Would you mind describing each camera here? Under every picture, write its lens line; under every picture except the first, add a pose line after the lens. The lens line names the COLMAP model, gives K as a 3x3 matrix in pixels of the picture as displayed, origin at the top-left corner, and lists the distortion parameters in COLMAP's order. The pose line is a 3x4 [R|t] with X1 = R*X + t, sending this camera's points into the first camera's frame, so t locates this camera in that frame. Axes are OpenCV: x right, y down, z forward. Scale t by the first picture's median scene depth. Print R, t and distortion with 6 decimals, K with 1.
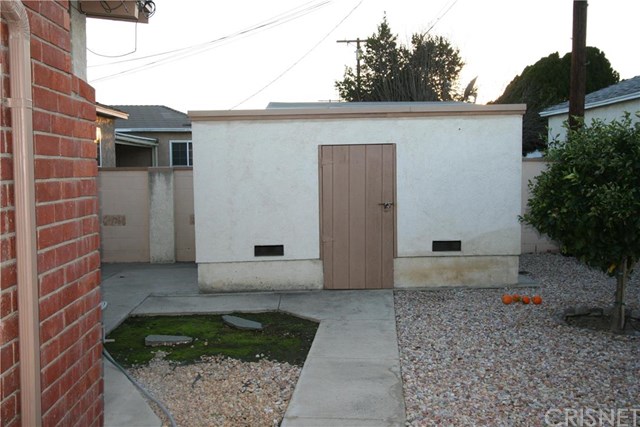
lens RADIAL K [[618.7, 0, 320.0], [0, 618.7, 213.5], [0, 0, 1]] dist [0.001528, 0.024273]
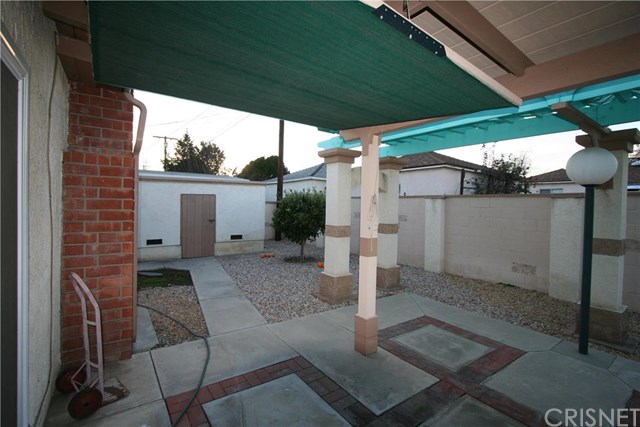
lens RADIAL K [[295.7, 0, 318.4], [0, 295.7, 210.4], [0, 0, 1]] dist [-0.025245, 0.007170]
pose [[0.843589, 0.015422, 0.536767, -0.151184], [0.013414, 0.998670, -0.049773, 0.009152], [-0.536821, 0.049188, 0.842261, -0.165227]]
